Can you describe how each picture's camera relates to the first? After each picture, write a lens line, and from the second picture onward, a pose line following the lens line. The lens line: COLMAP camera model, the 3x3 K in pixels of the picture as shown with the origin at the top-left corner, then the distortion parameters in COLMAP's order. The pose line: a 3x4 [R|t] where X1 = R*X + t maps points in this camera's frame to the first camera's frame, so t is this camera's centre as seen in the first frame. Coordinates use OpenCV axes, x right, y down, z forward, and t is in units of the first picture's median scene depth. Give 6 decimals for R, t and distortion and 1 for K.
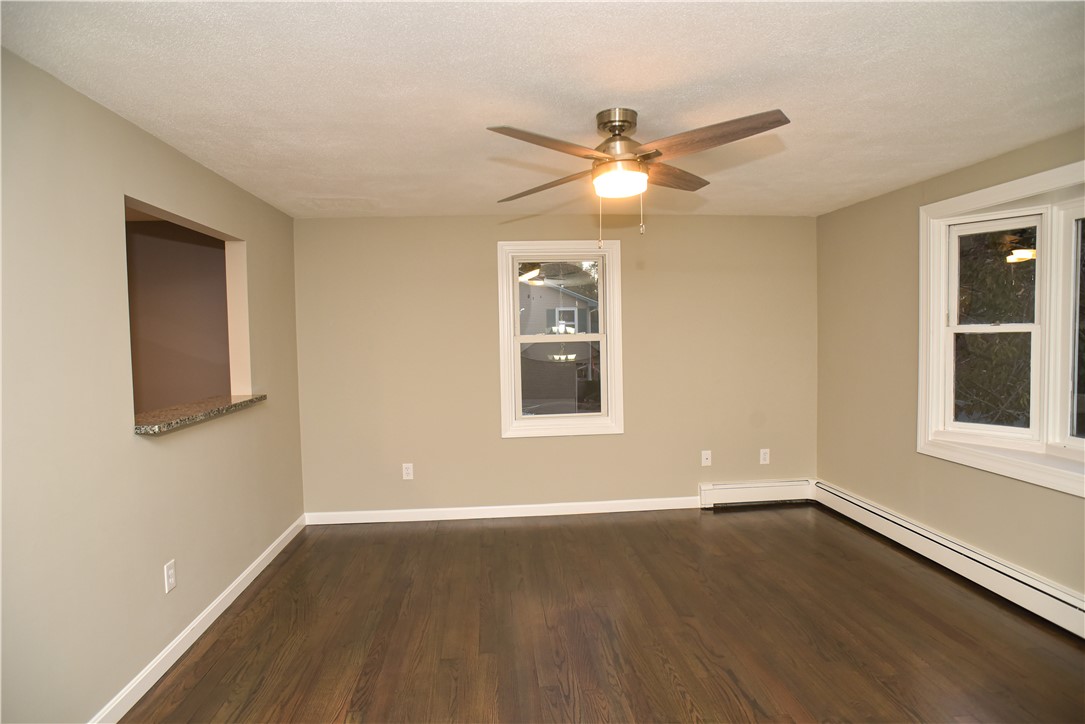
lens RADIAL K [[618.5, 0, 540.1], [0, 618.5, 361.8], [0, 0, 1]] dist [-0.099313, 0.066488]
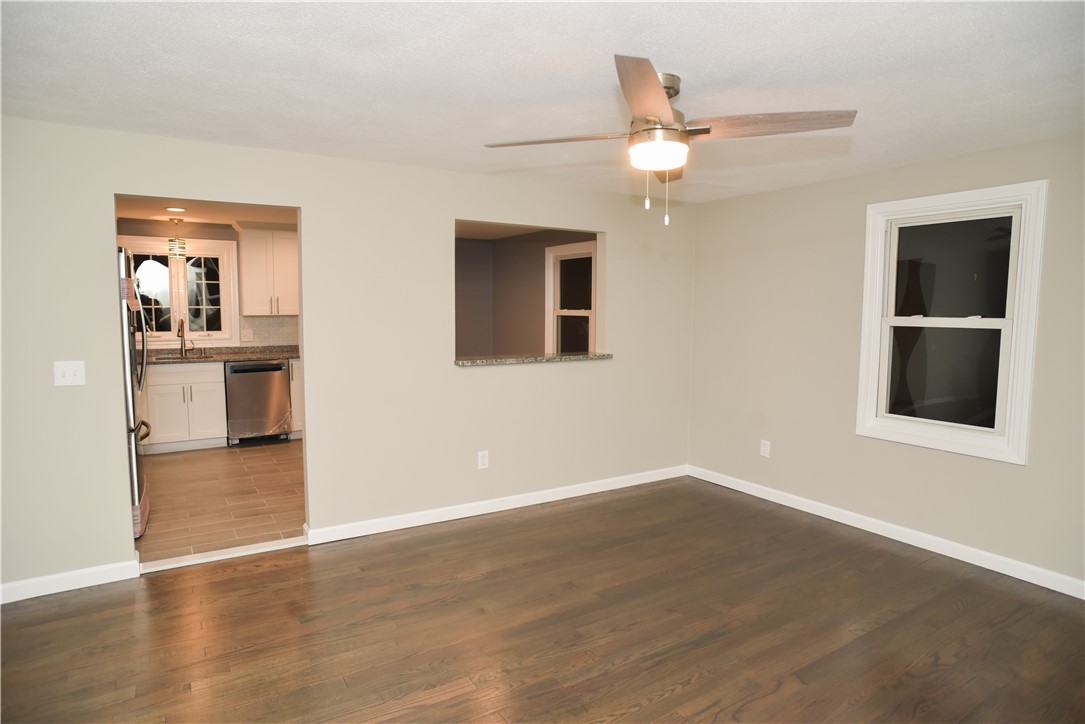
lens RADIAL K [[618.5, 0, 540.1], [0, 618.5, 361.8], [0, 0, 1]] dist [-0.099313, 0.066488]
pose [[0.453745, 0.101747, -0.885304, 0.851952], [-0.059313, 0.994706, 0.083921, -0.039651], [0.889155, 0.014431, 0.457378, 0.396436]]
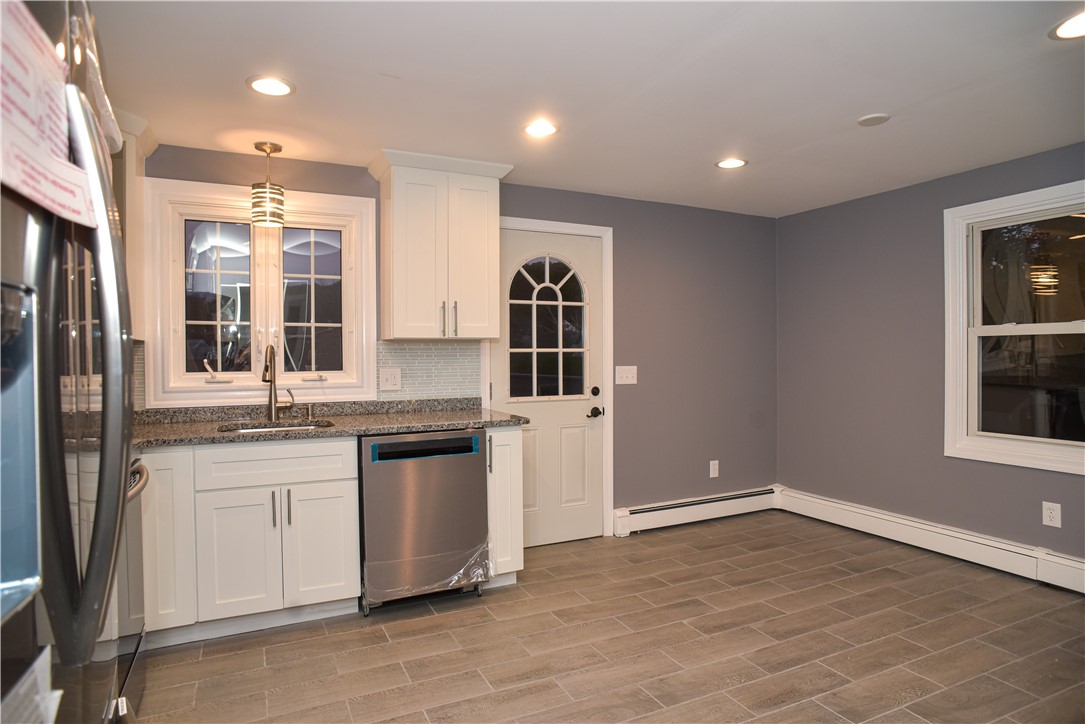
lens RADIAL K [[618.5, 0, 540.1], [0, 618.5, 361.8], [0, 0, 1]] dist [-0.099313, 0.066488]
pose [[0.356905, 0.028525, -0.933705, -0.600244], [-0.047174, 0.998809, 0.012482, 0.066569], [0.932949, 0.039591, 0.357826, 0.288907]]
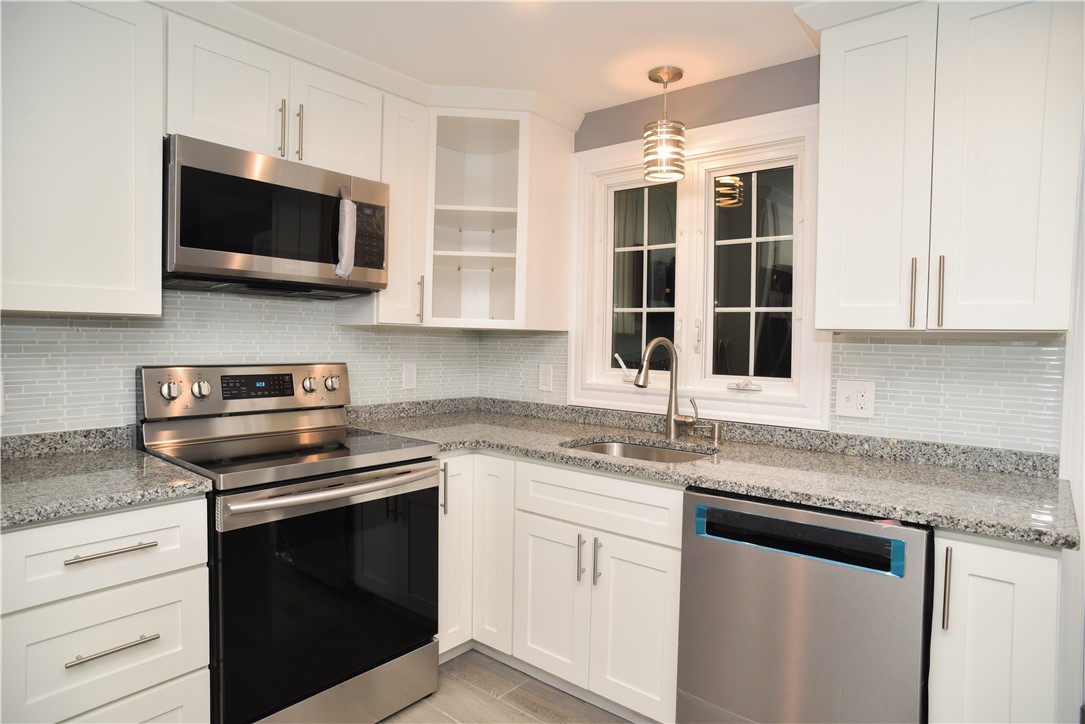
lens RADIAL K [[618.5, 0, 540.1], [0, 618.5, 361.8], [0, 0, 1]] dist [-0.099313, 0.066488]
pose [[-0.707885, 0.032516, -0.705579, -1.123883], [-0.040976, 0.995367, 0.086980, 0.037939], [0.705138, 0.090483, -0.703273, 0.722313]]
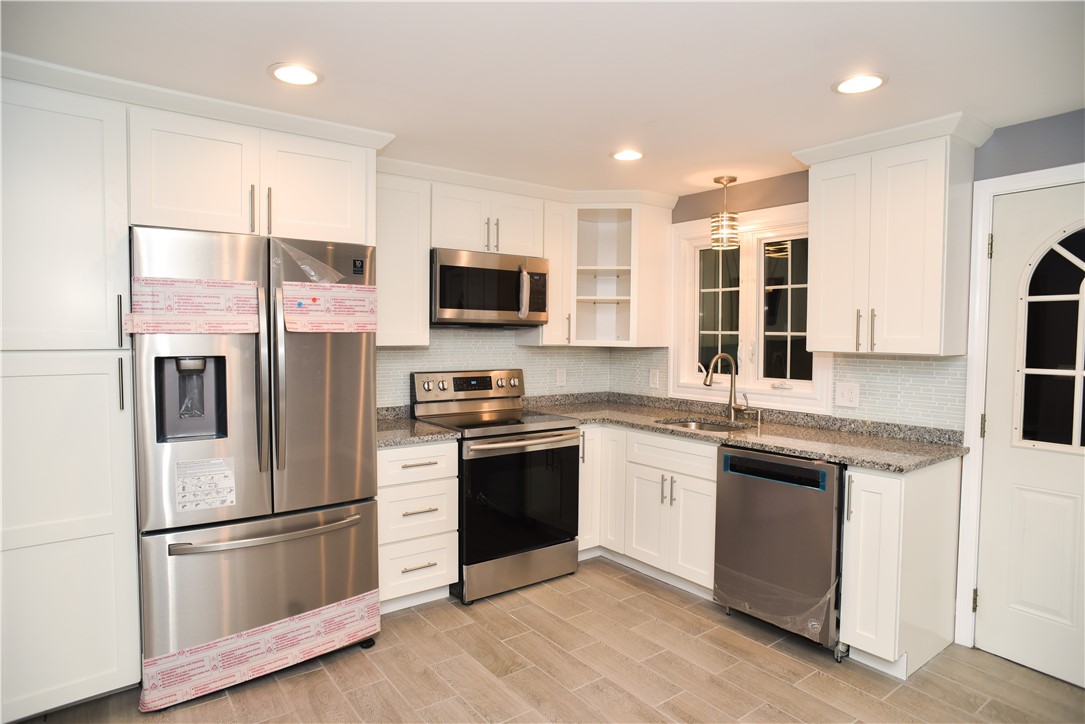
lens RADIAL K [[618.5, 0, 540.1], [0, 618.5, 361.8], [0, 0, 1]] dist [-0.099313, 0.066488]
pose [[-0.854327, 0.036649, -0.518443, -0.831782], [-0.017441, 0.994927, 0.099071, -0.034707], [0.519444, 0.093681, -0.849354, 1.154423]]
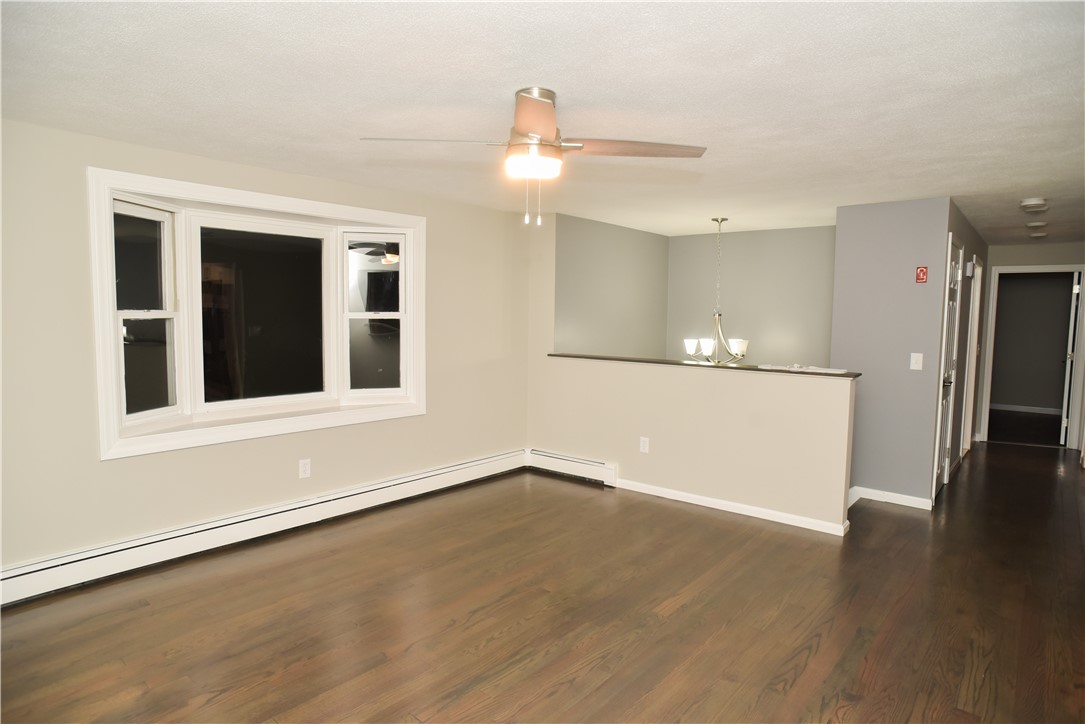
lens RADIAL K [[618.5, 0, 540.1], [0, 618.5, 361.8], [0, 0, 1]] dist [-0.099313, 0.066488]
pose [[-0.697921, -0.048450, 0.714534, -0.562718], [0.037162, 0.993915, 0.103692, -0.074328], [-0.715210, 0.098923, -0.691874, 1.608848]]
